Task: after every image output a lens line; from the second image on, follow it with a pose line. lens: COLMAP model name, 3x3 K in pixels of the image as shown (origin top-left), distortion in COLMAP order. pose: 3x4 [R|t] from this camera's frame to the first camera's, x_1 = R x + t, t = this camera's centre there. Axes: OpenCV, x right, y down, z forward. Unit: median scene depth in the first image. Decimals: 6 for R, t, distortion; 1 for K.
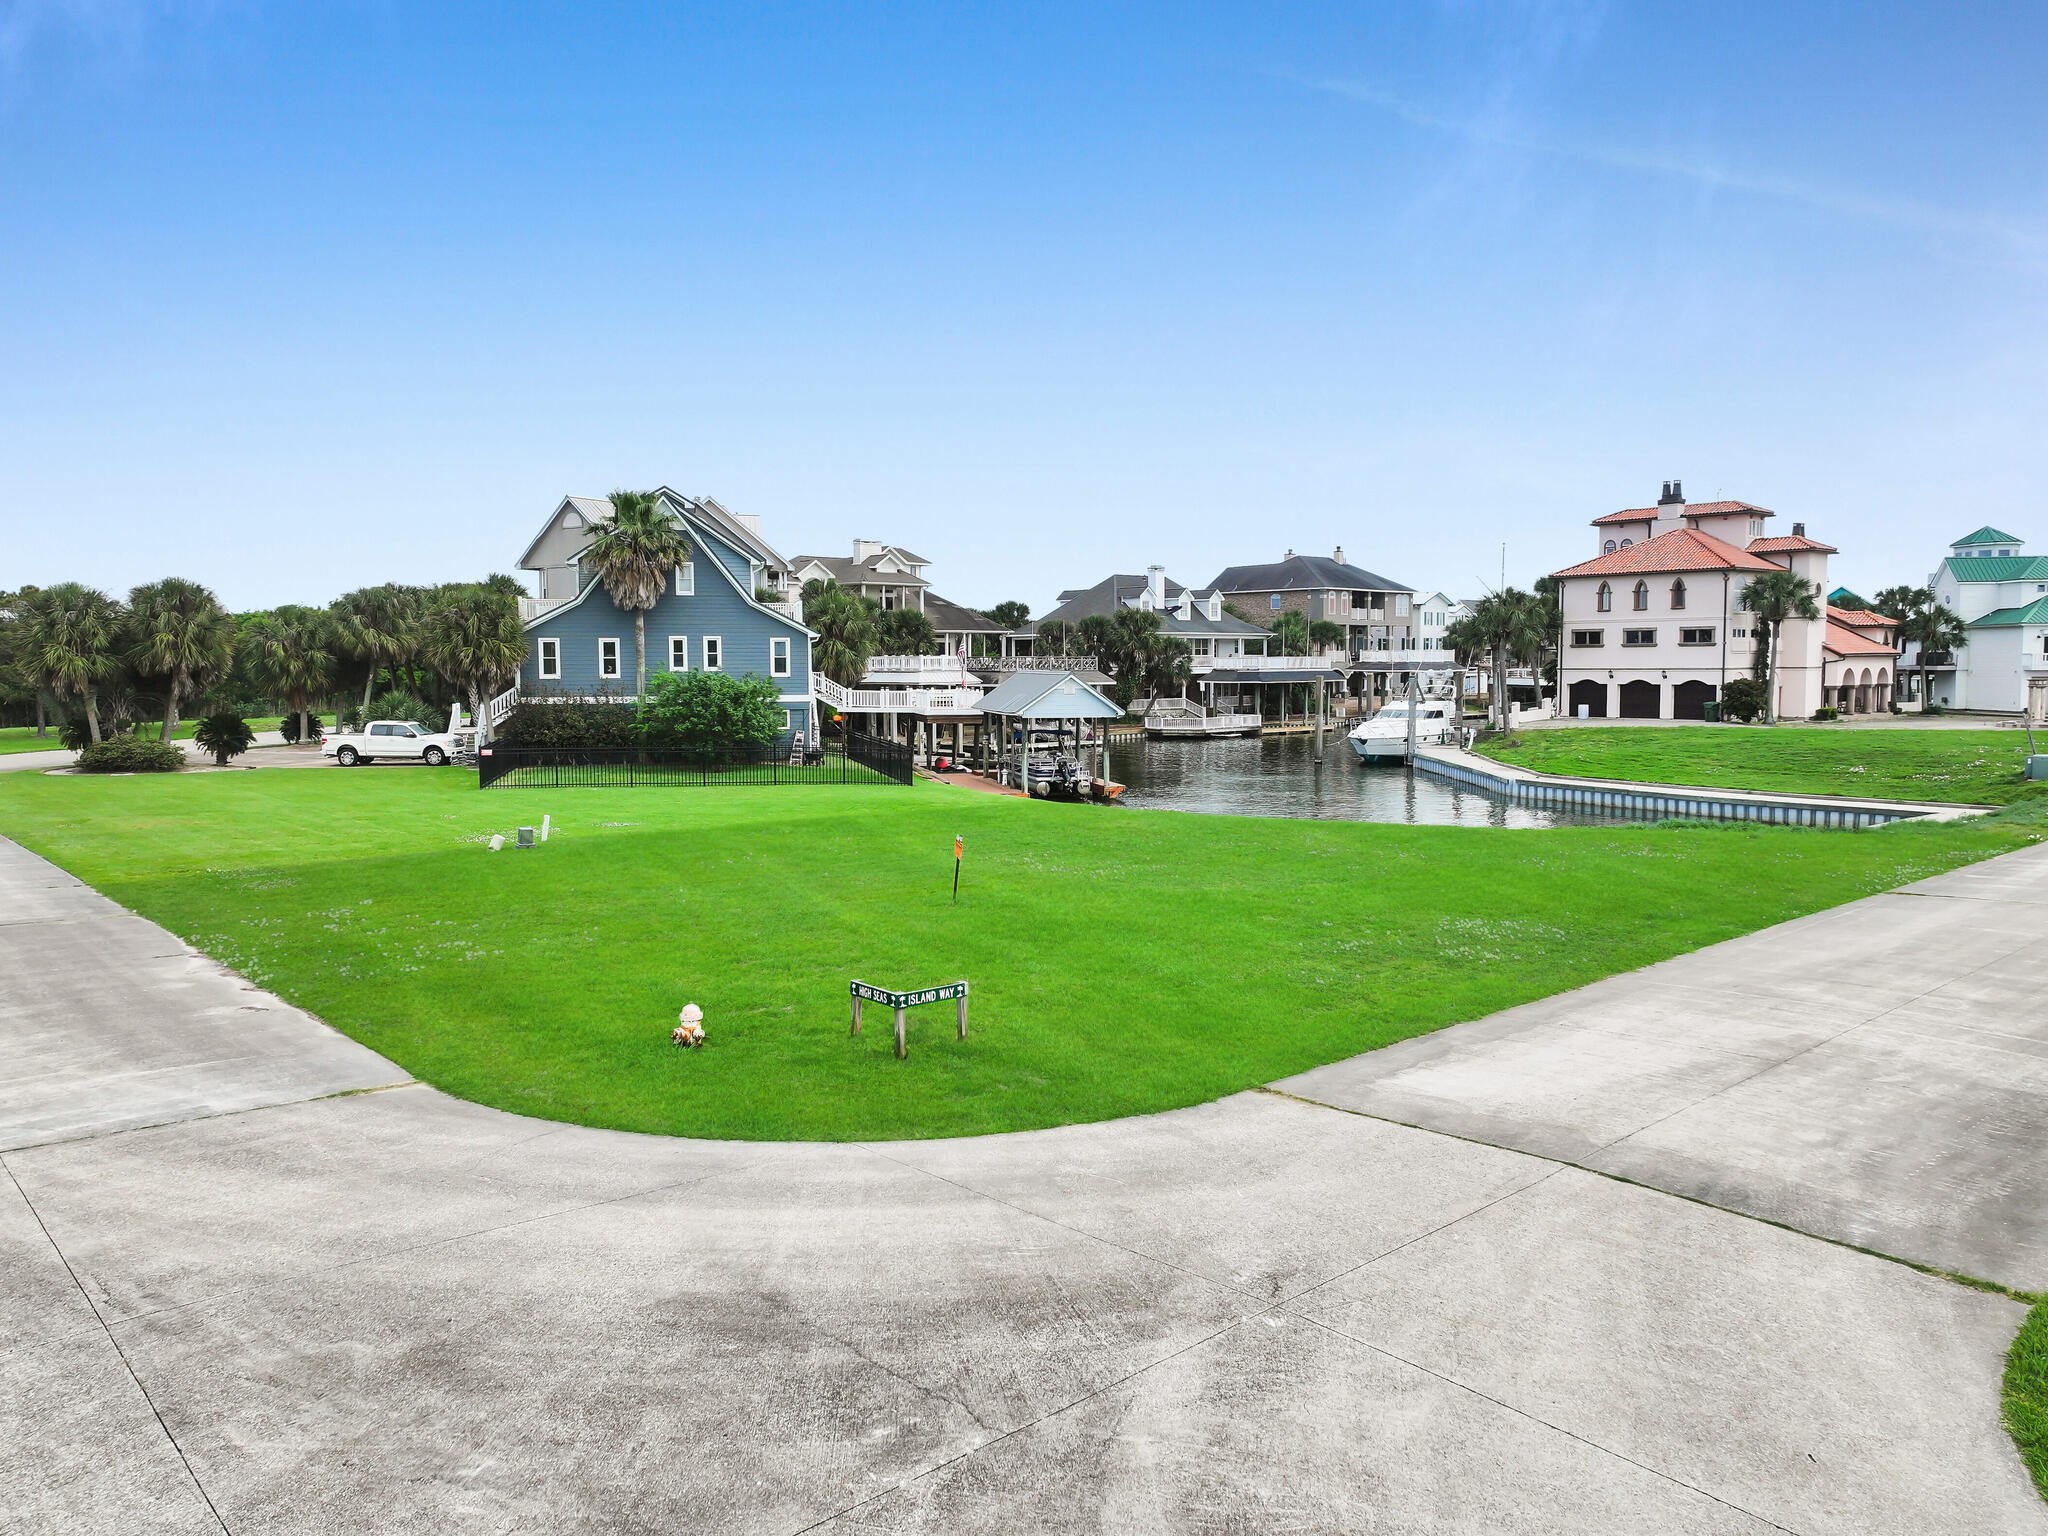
lens RADIAL K [[1440.8, 0, 1024.5], [0, 1440.8, 766.7], [0, 0, 1]] dist [-0.001244, 0.018653]
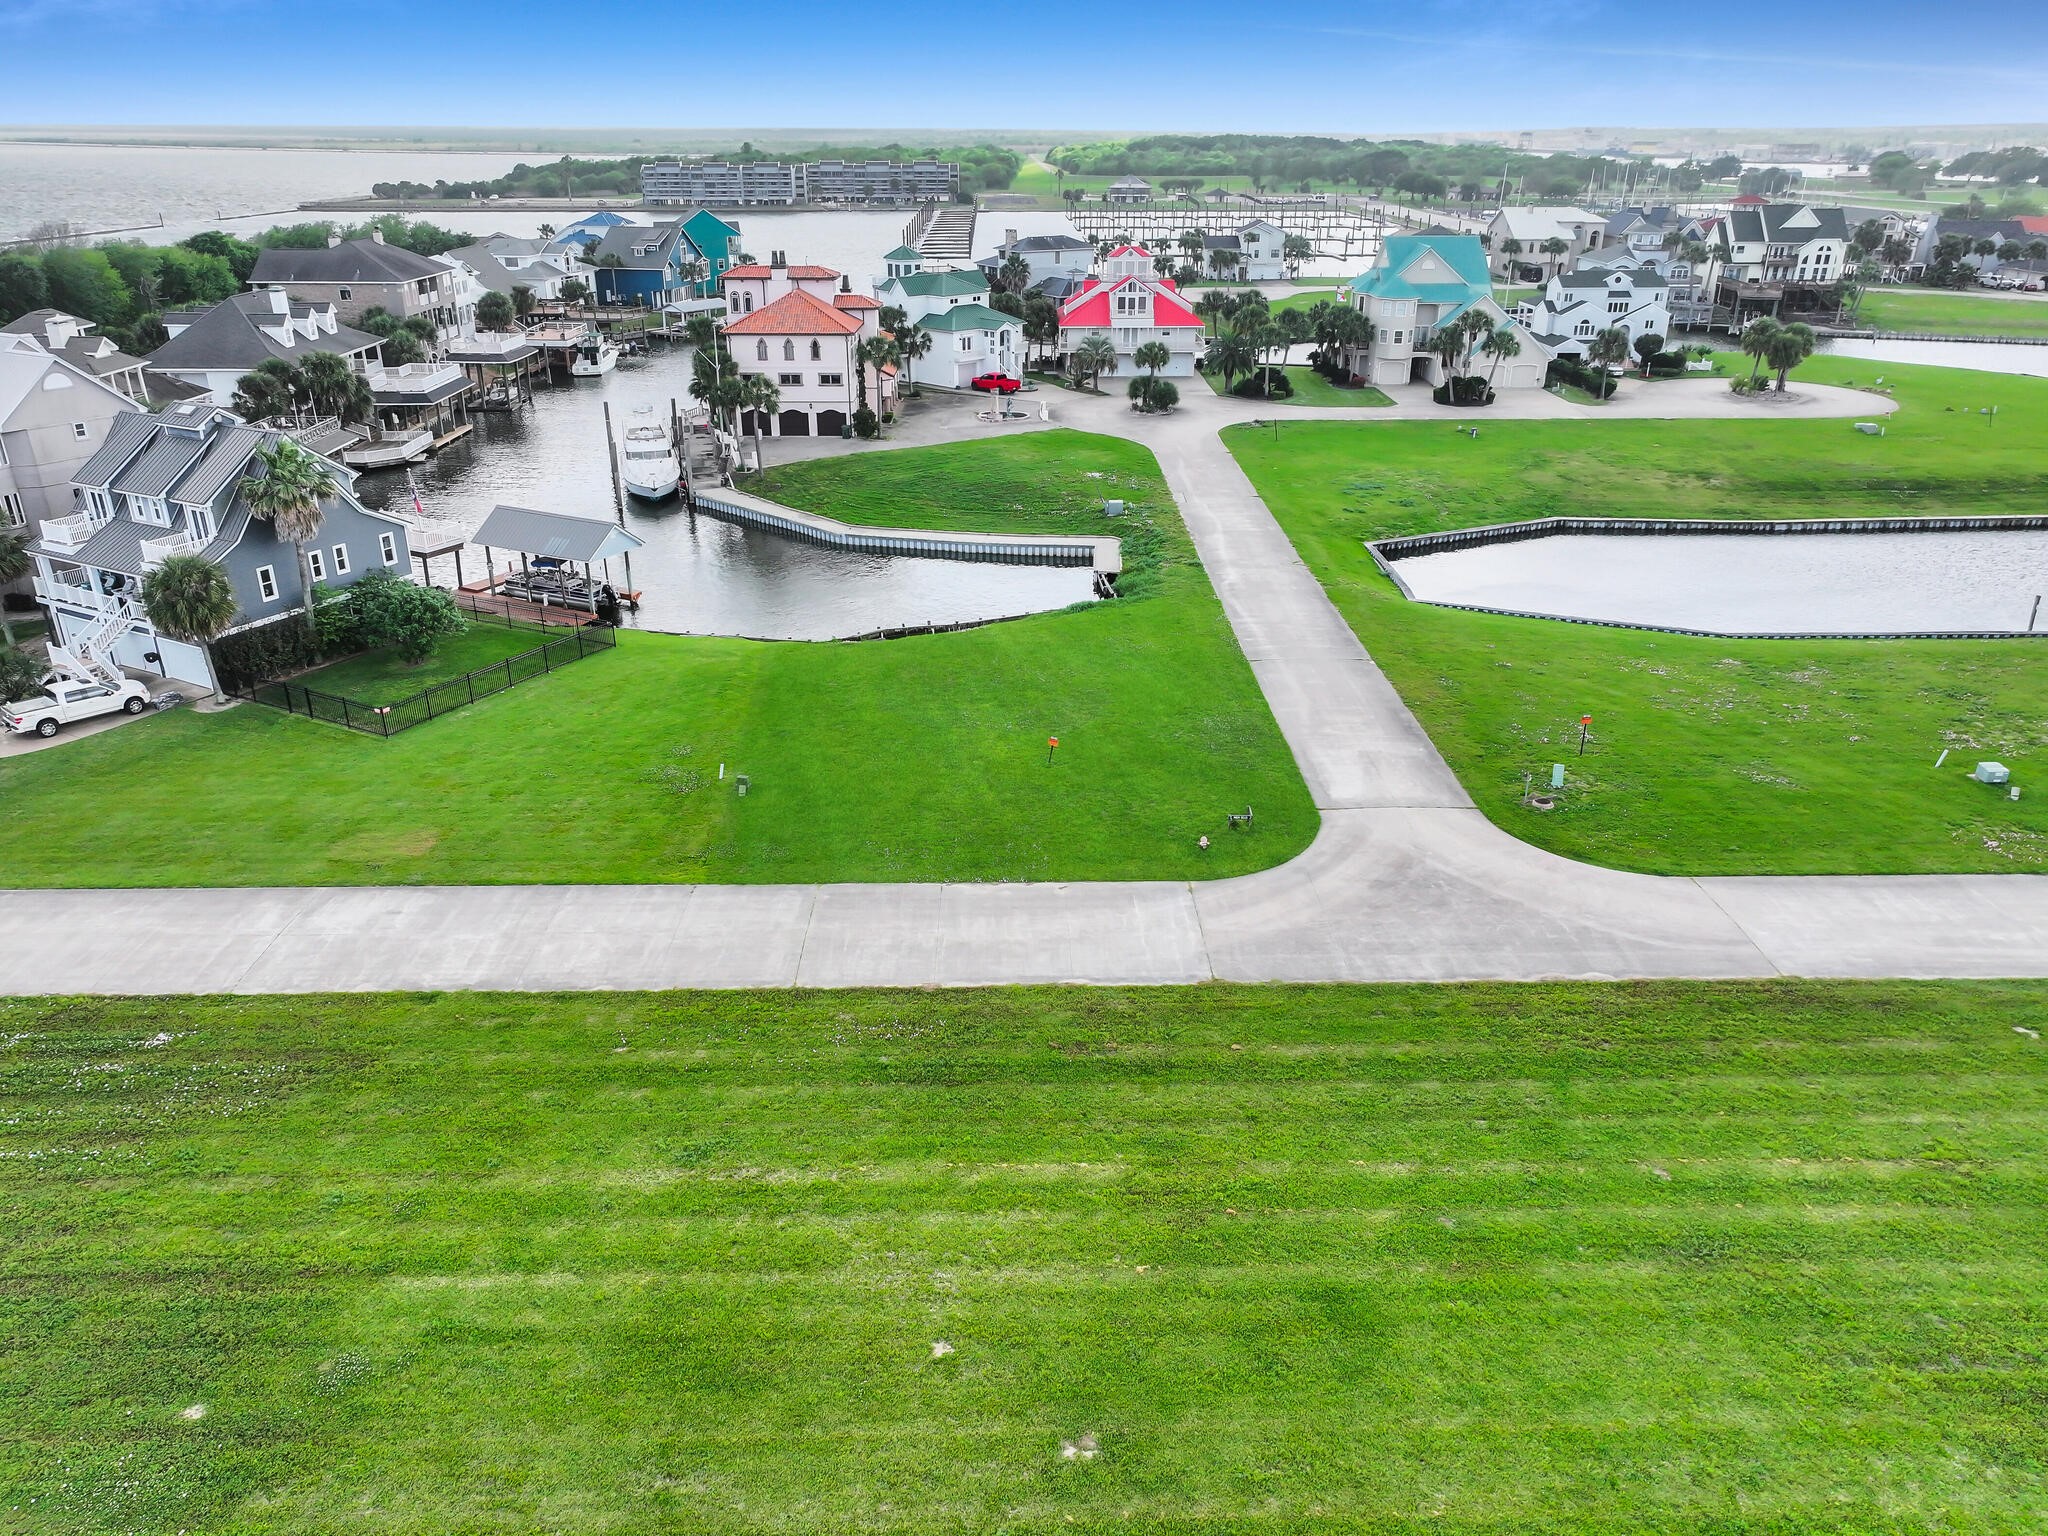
lens RADIAL K [[1440.8, 0, 1024.5], [0, 1440.8, 766.7], [0, 0, 1]] dist [-0.001244, 0.018653]
pose [[0.659551, -0.298009, 0.690061, -0.534564], [0.049968, 0.933401, 0.355339, -0.233479], [-0.749997, -0.199883, 0.630516, -0.155685]]
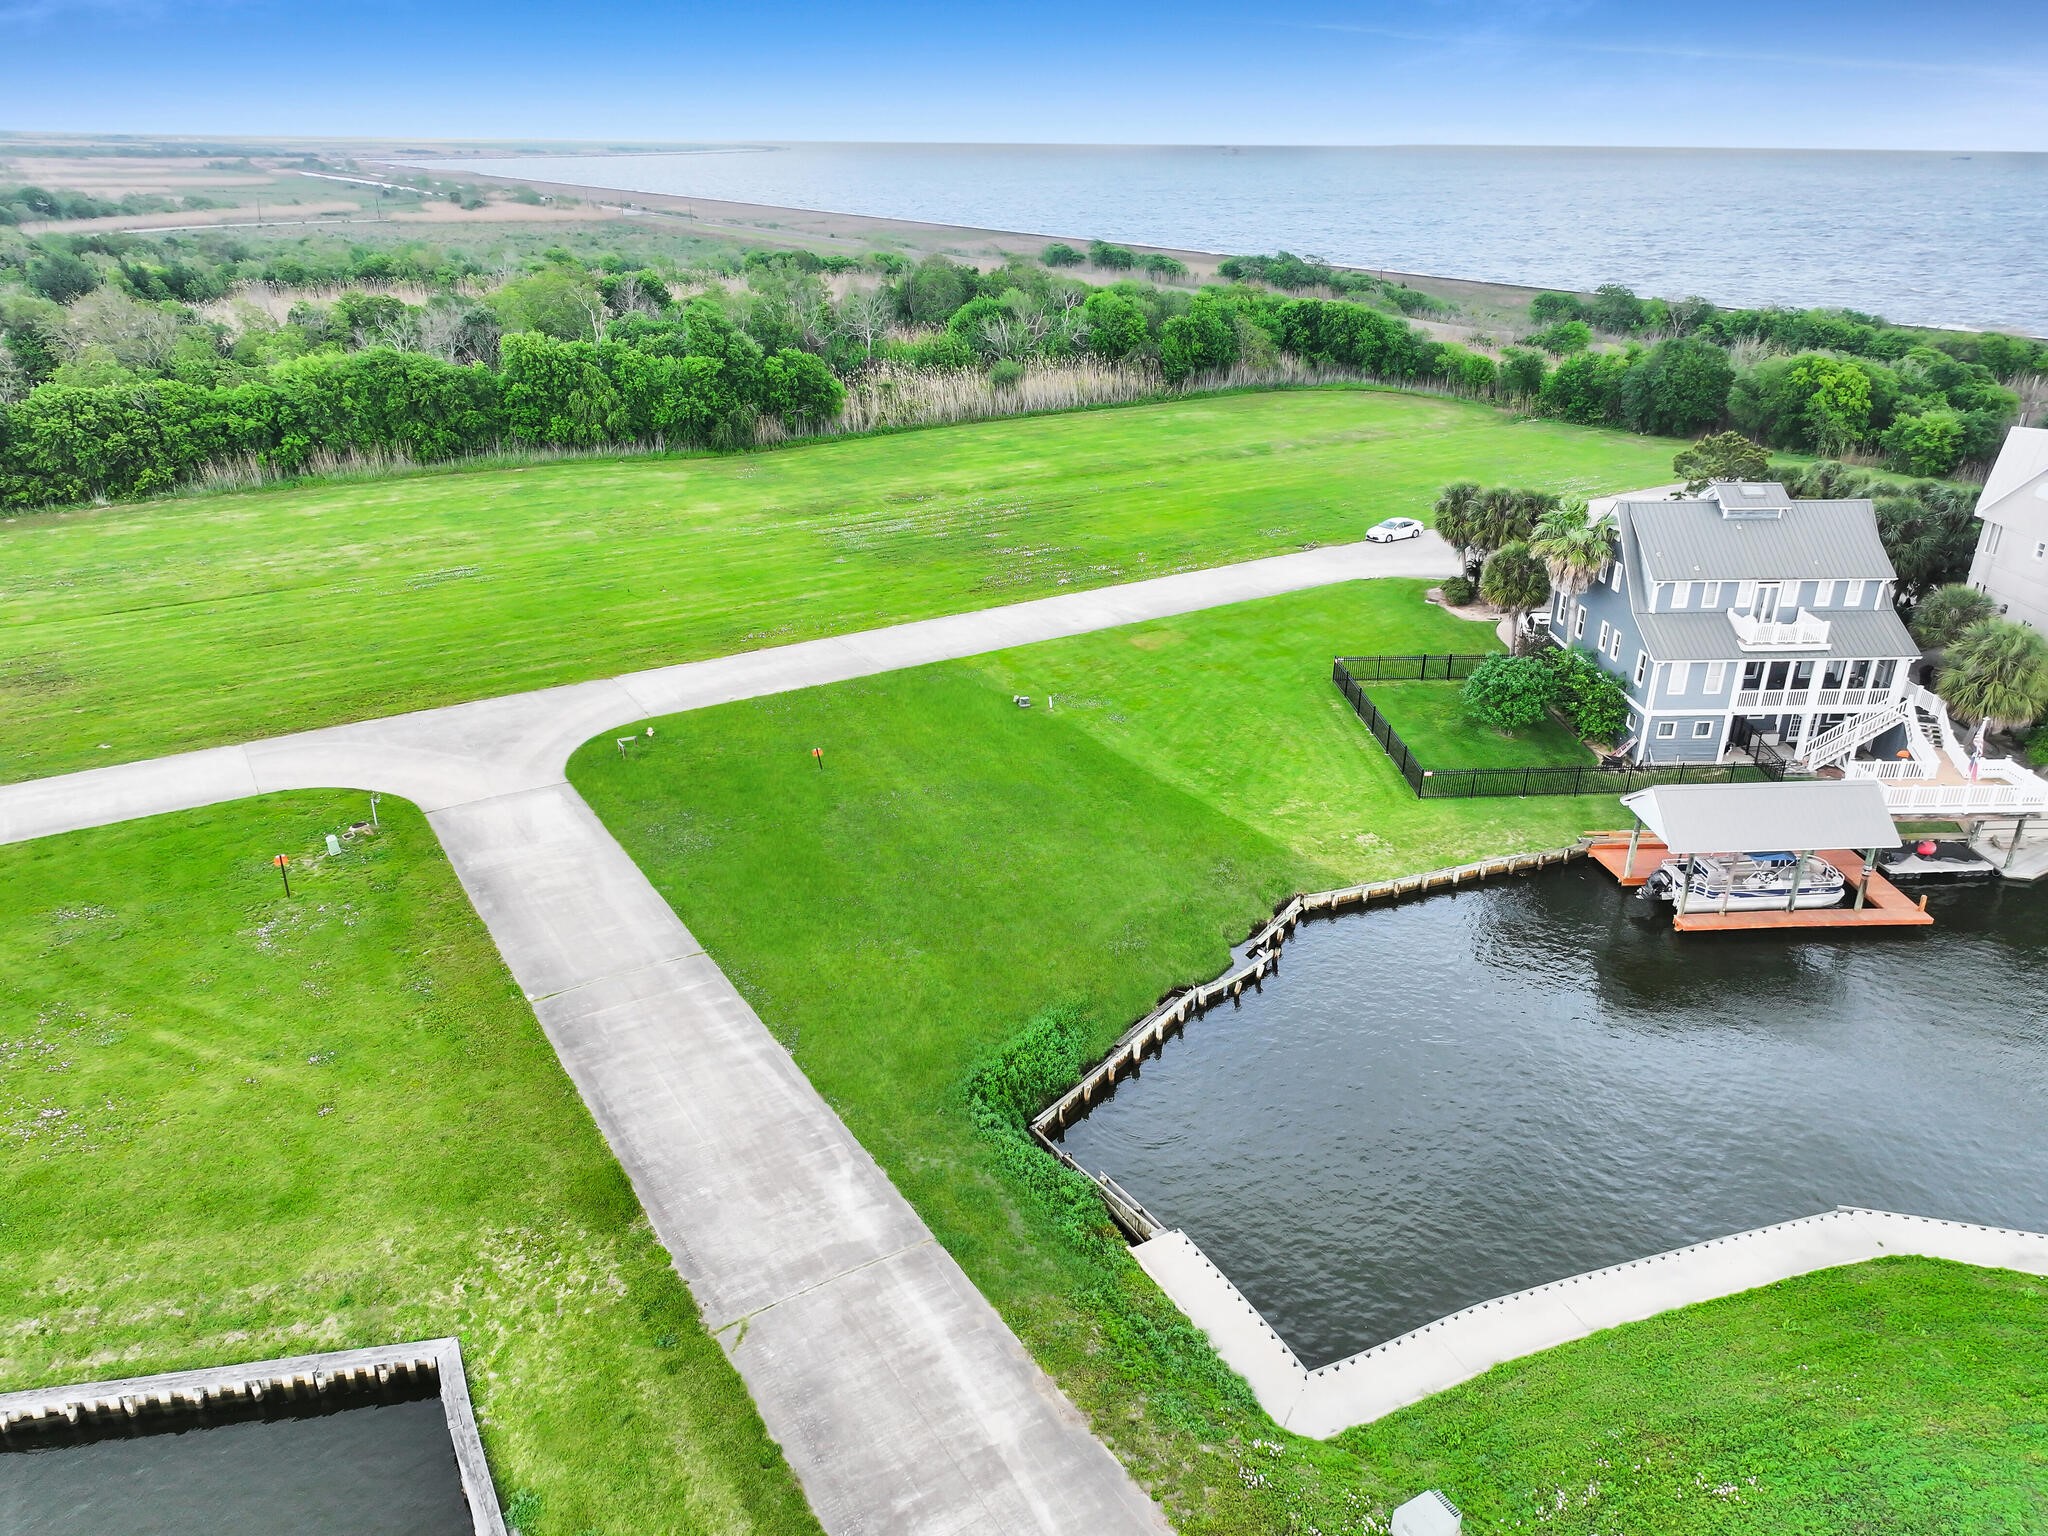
lens RADIAL K [[1440.8, 0, 1024.5], [0, 1440.8, 766.7], [0, 0, 1]] dist [-0.001244, 0.018653]
pose [[-0.176181, 0.402150, -0.898463, 0.700368], [-0.075686, 0.904504, 0.419695, -0.326007], [0.981444, 0.141943, -0.128919, 0.520605]]
